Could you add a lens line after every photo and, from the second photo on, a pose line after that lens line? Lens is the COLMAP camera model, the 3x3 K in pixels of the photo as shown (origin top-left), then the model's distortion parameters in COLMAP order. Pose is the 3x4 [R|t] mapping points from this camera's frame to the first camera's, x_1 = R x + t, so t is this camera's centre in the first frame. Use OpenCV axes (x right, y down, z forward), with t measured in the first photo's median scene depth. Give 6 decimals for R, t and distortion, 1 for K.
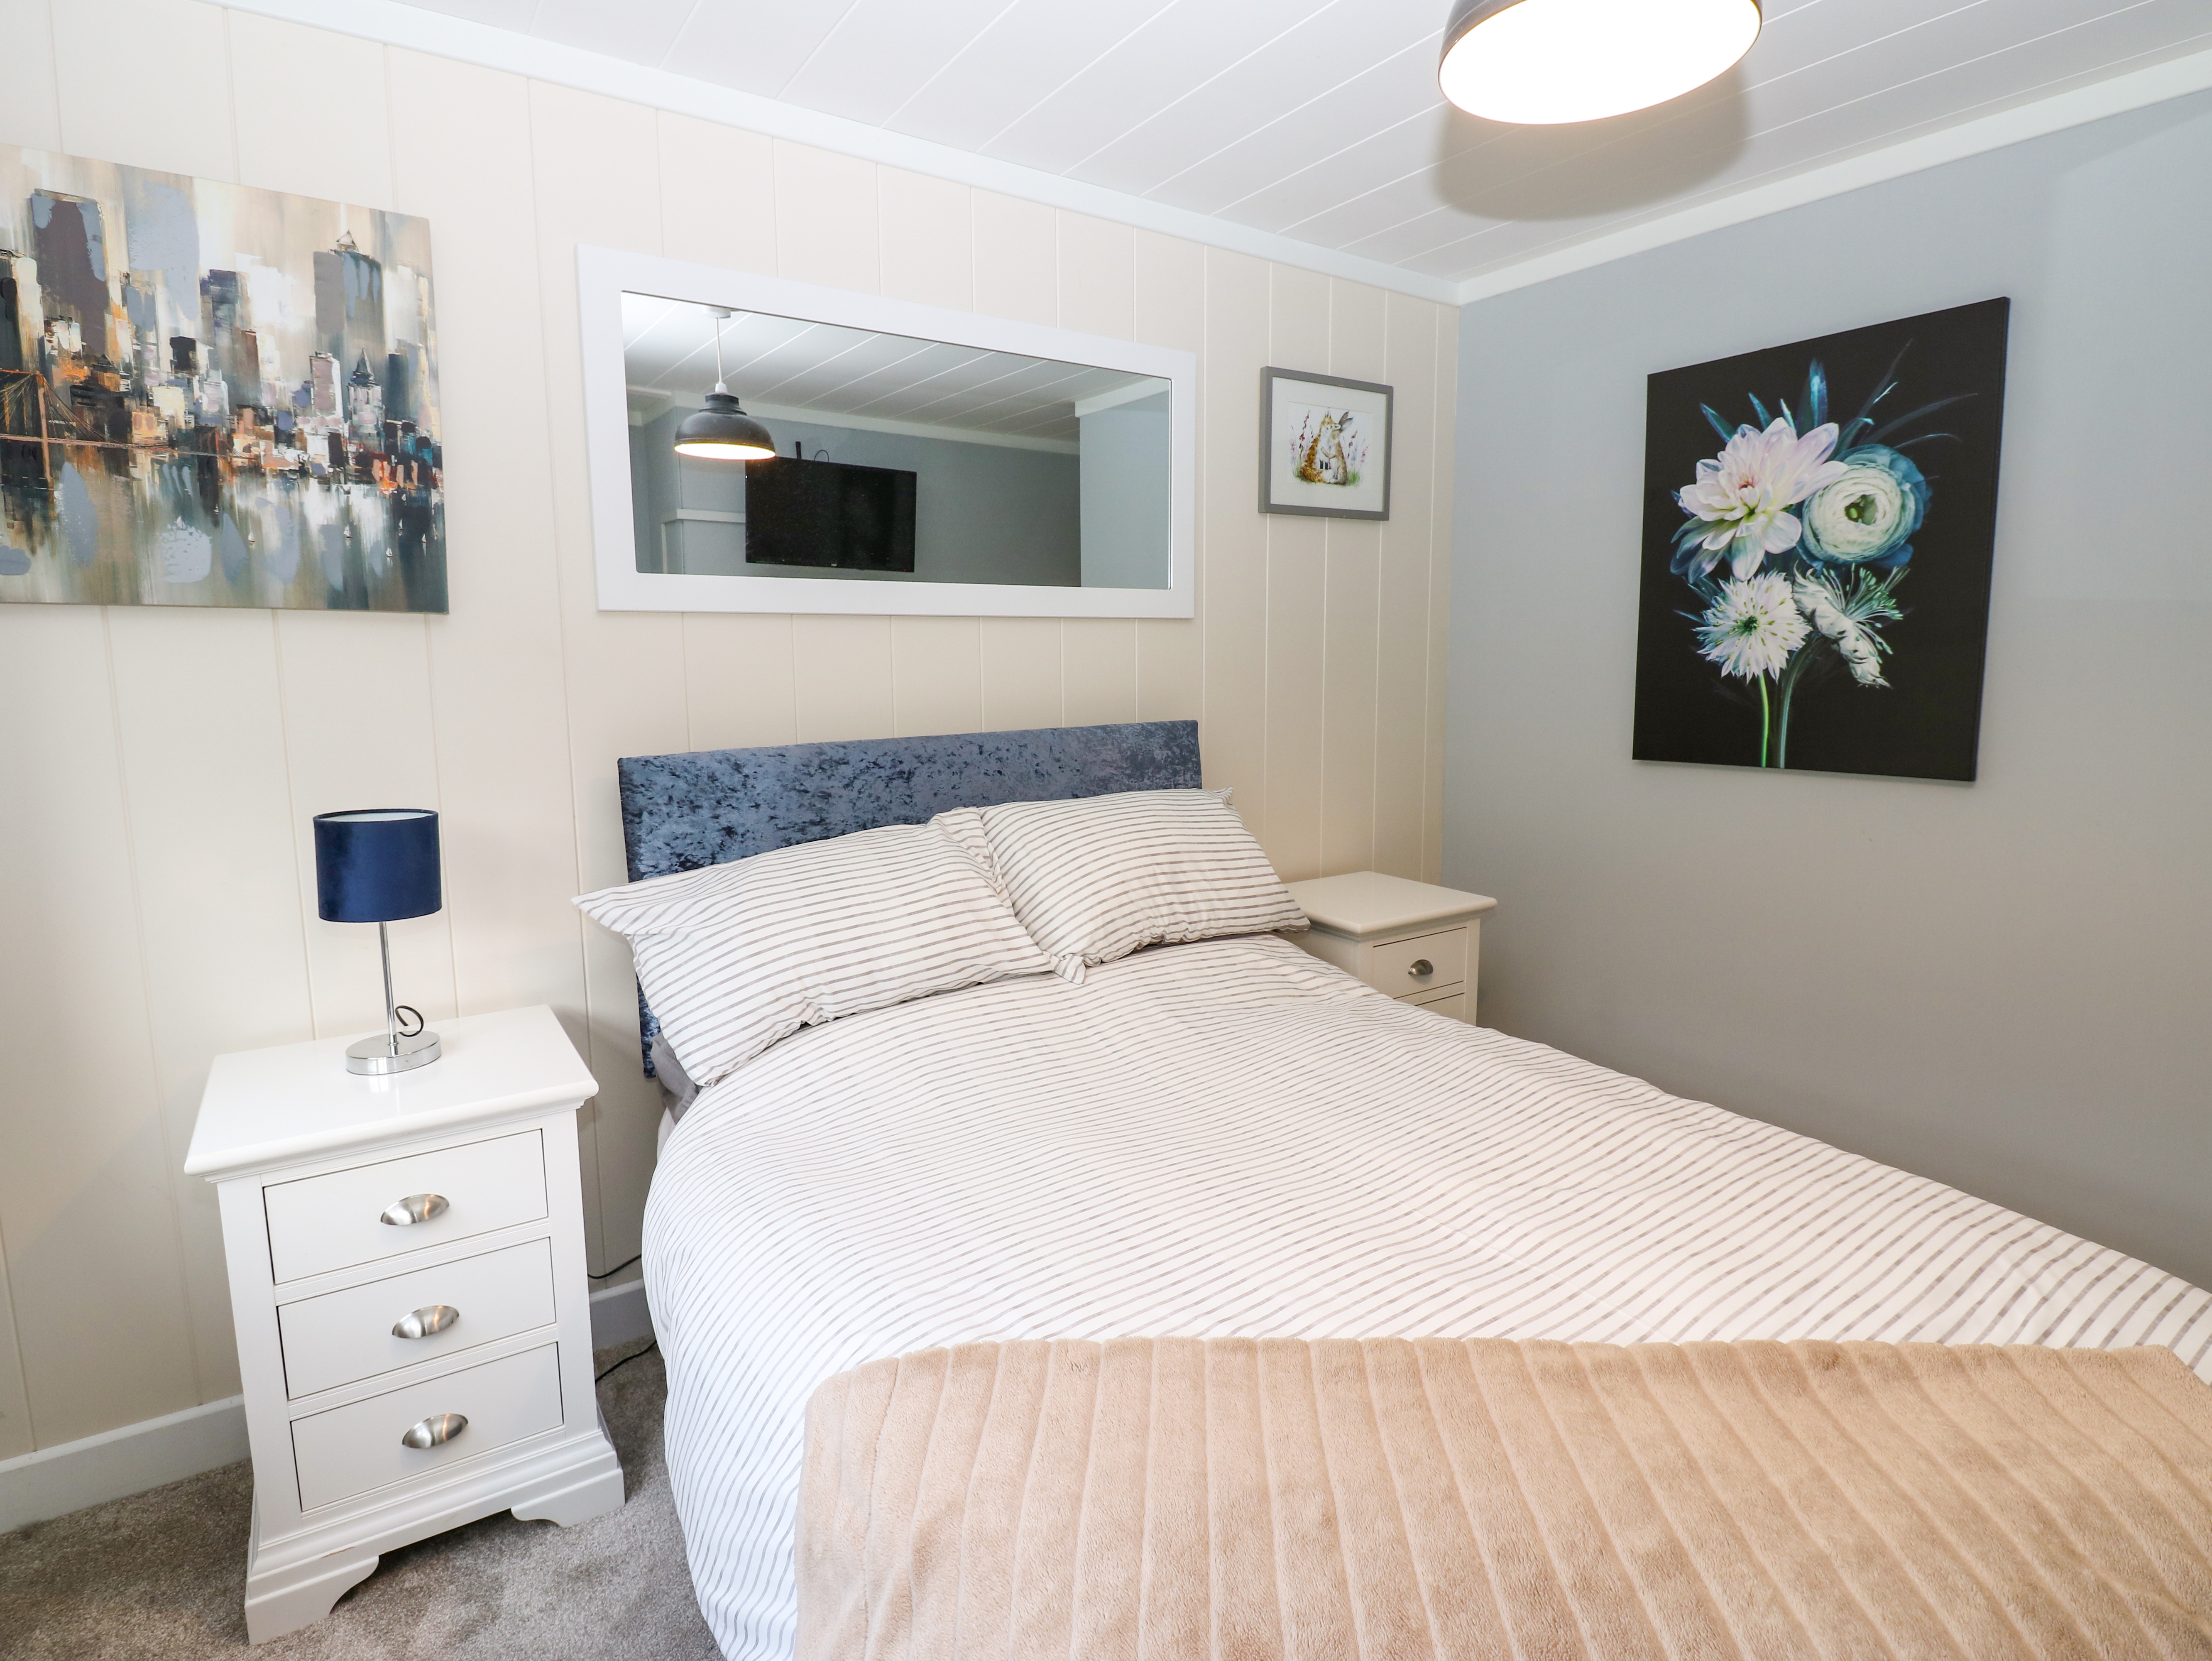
lens RADIAL K [[1178.1, 0, 1104.6], [0, 1178.1, 812.9], [0, 0, 1]] dist [-0.038298, -0.000476]
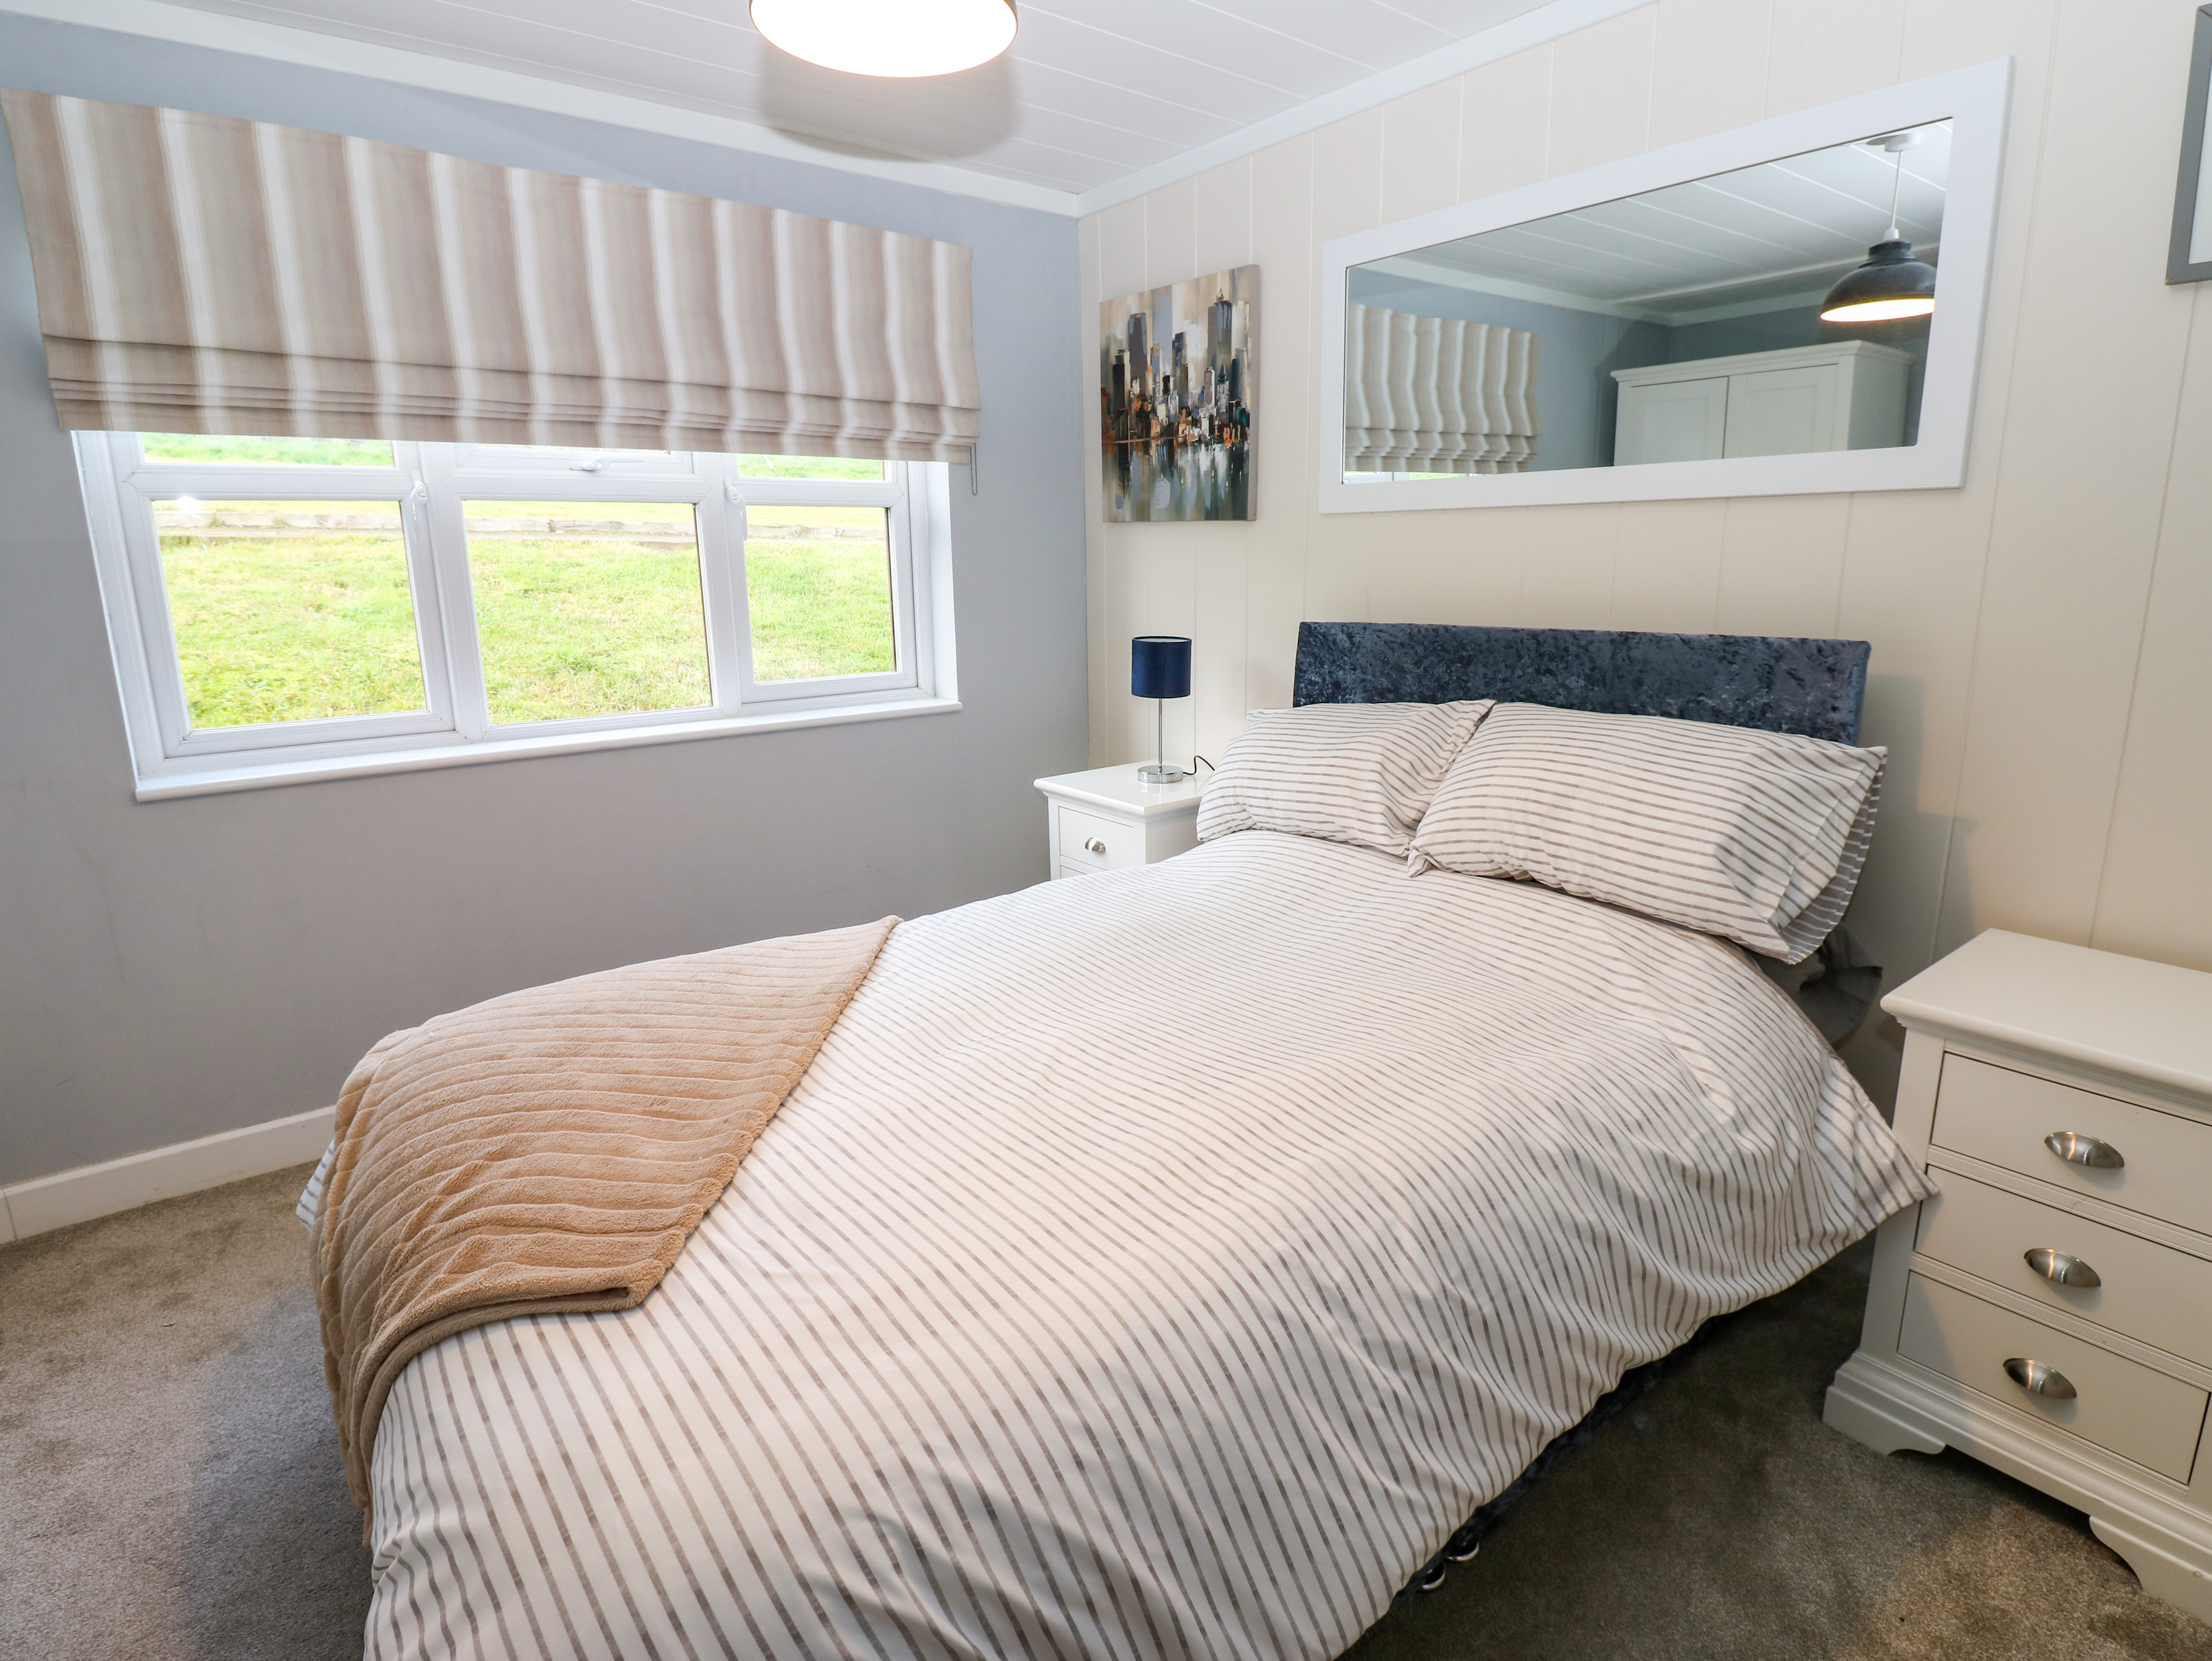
lens RADIAL K [[1155.0, 0, 1127.7], [0, 1155.0, 805.9], [0, 0, 1]] dist [0.005271, -0.015420]
pose [[0.031788, 0.215781, -0.975924, 1.128447], [-0.124280, 0.969693, 0.210355, -0.112397], [0.991738, 0.114601, 0.057642, 0.845456]]
